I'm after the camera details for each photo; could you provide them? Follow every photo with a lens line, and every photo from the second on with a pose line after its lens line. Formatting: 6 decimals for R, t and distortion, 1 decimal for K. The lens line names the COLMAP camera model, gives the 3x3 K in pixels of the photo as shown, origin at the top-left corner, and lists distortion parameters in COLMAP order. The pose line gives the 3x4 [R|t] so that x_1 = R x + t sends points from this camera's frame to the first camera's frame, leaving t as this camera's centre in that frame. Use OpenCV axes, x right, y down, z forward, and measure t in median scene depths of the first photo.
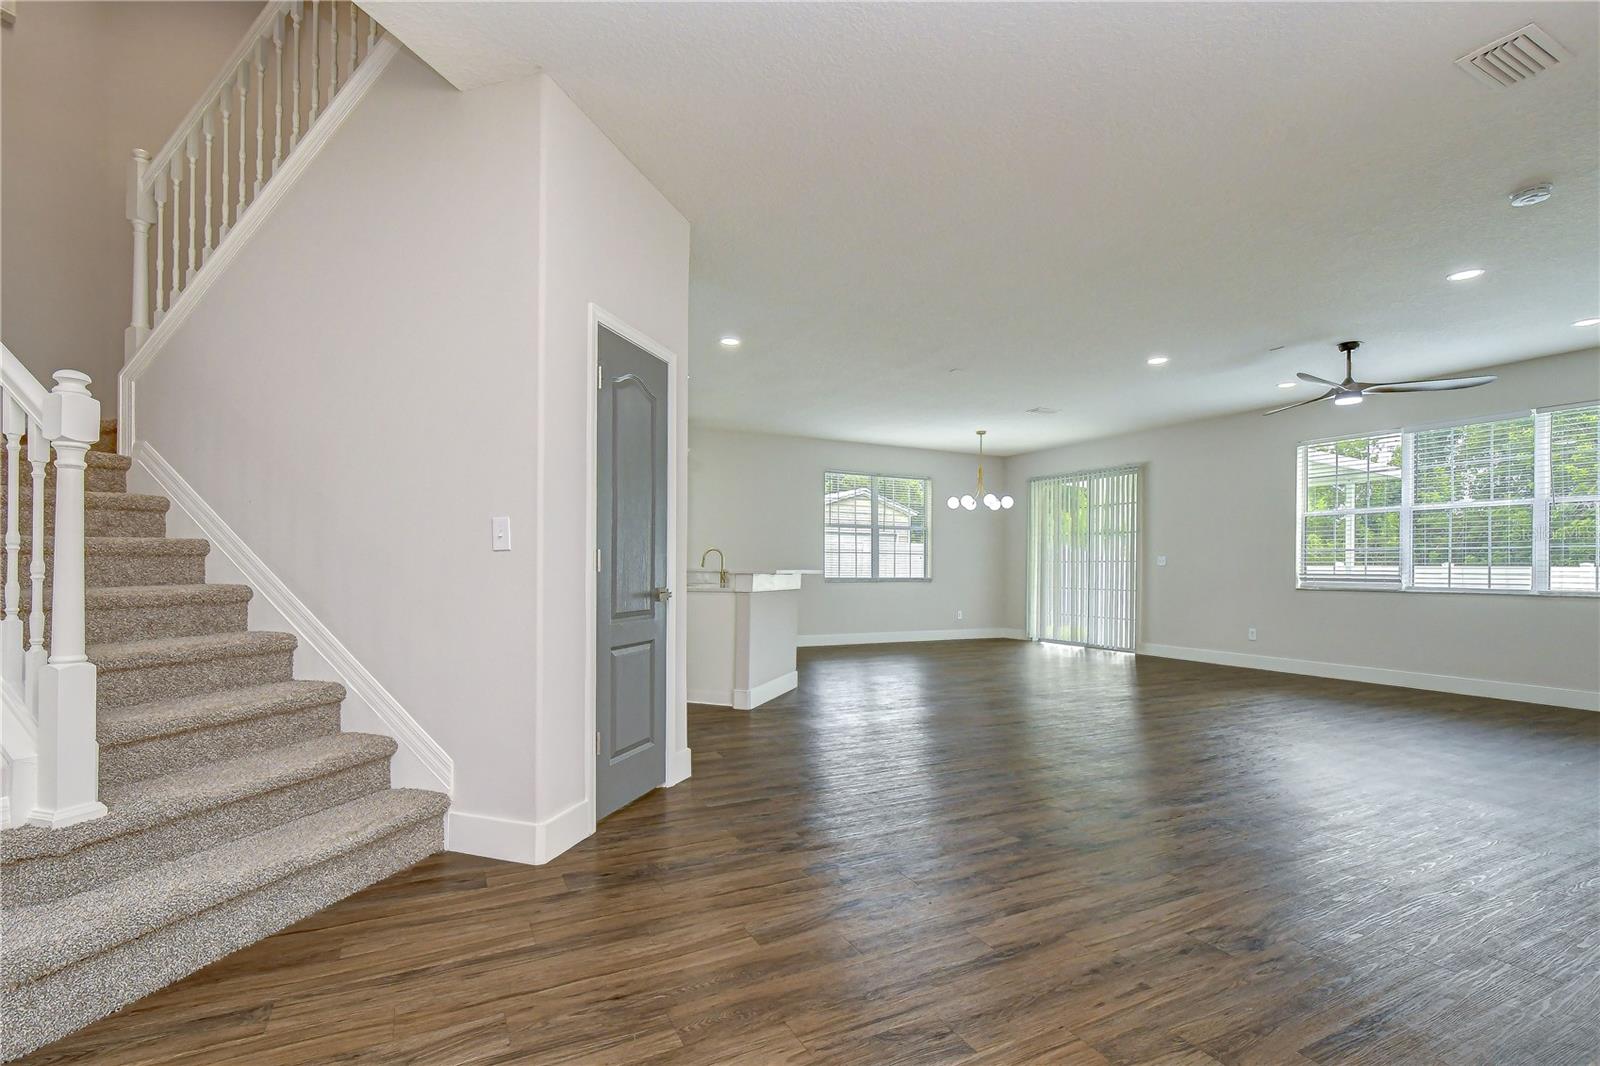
lens RADIAL K [[730.7, 0, 813.1], [0, 730.7, 570.0], [0, 0, 1]] dist [0.006985, -0.004330]
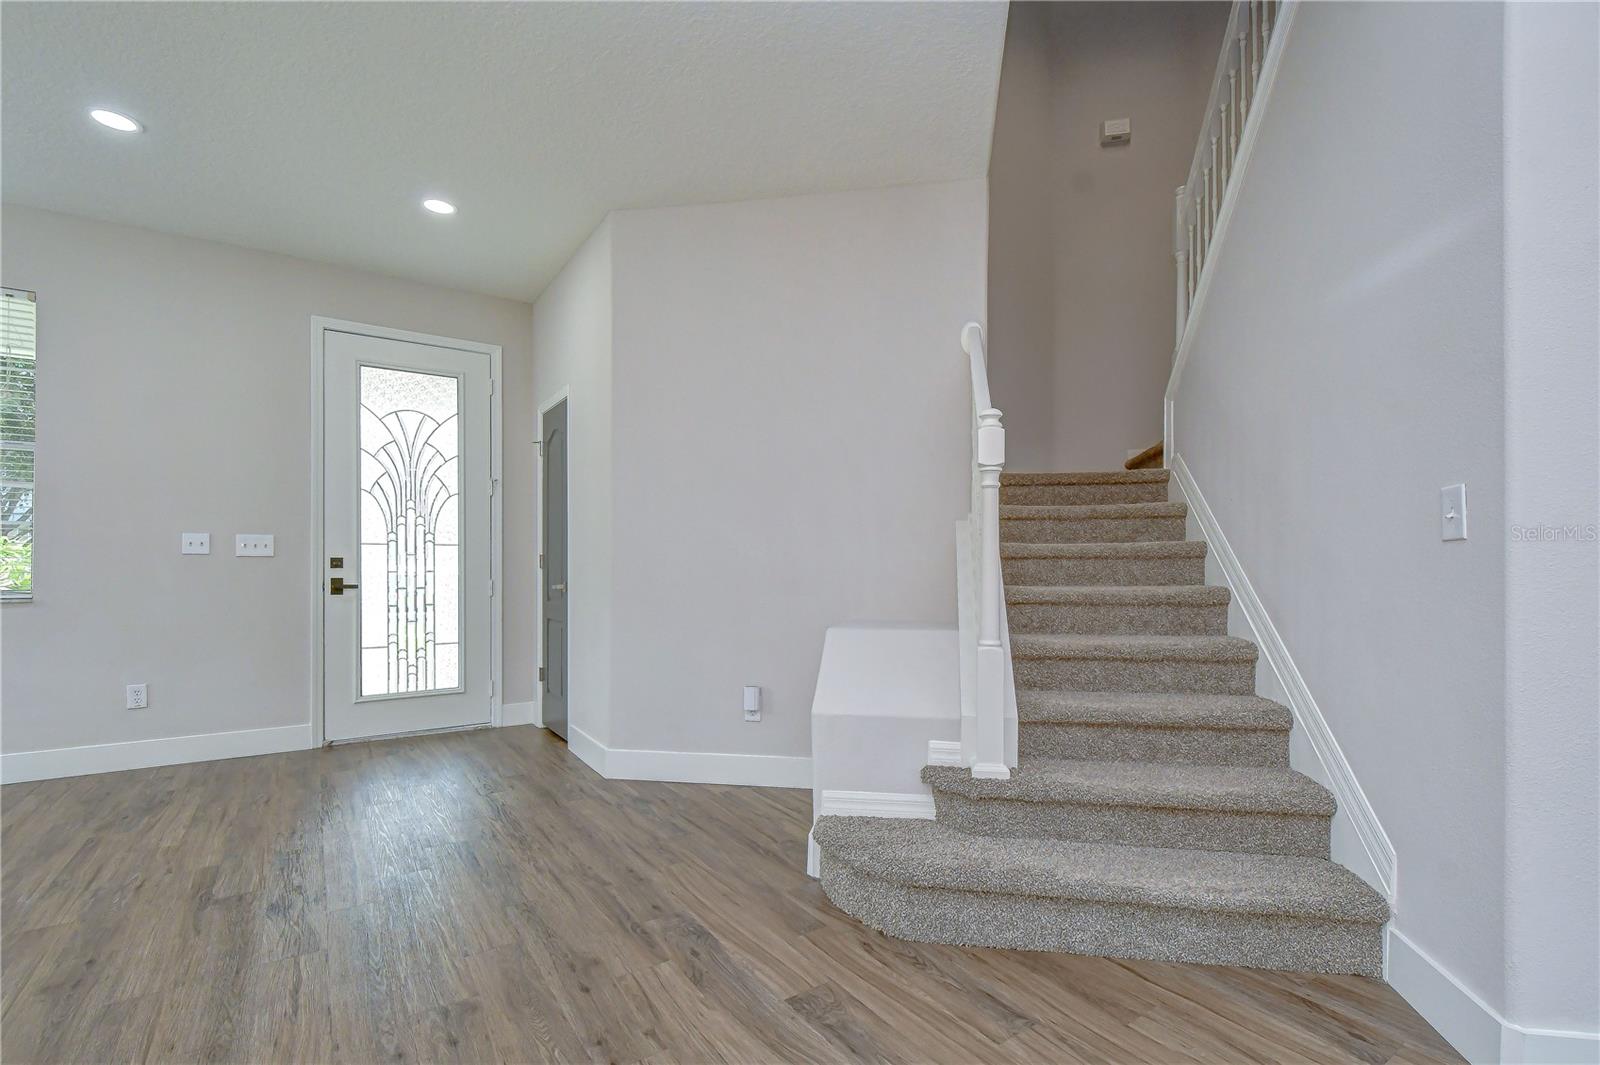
lens RADIAL K [[730.7, 0, 810.8], [0, 730.7, 564.7], [0, 0, 1]] dist [0.006985, -0.004330]
pose [[0.117233, -0.008622, -0.993067, 0.112012], [-0.002539, 0.999956, -0.008981, 0.000871], [0.993101, 0.003574, 0.117206, 0.359599]]
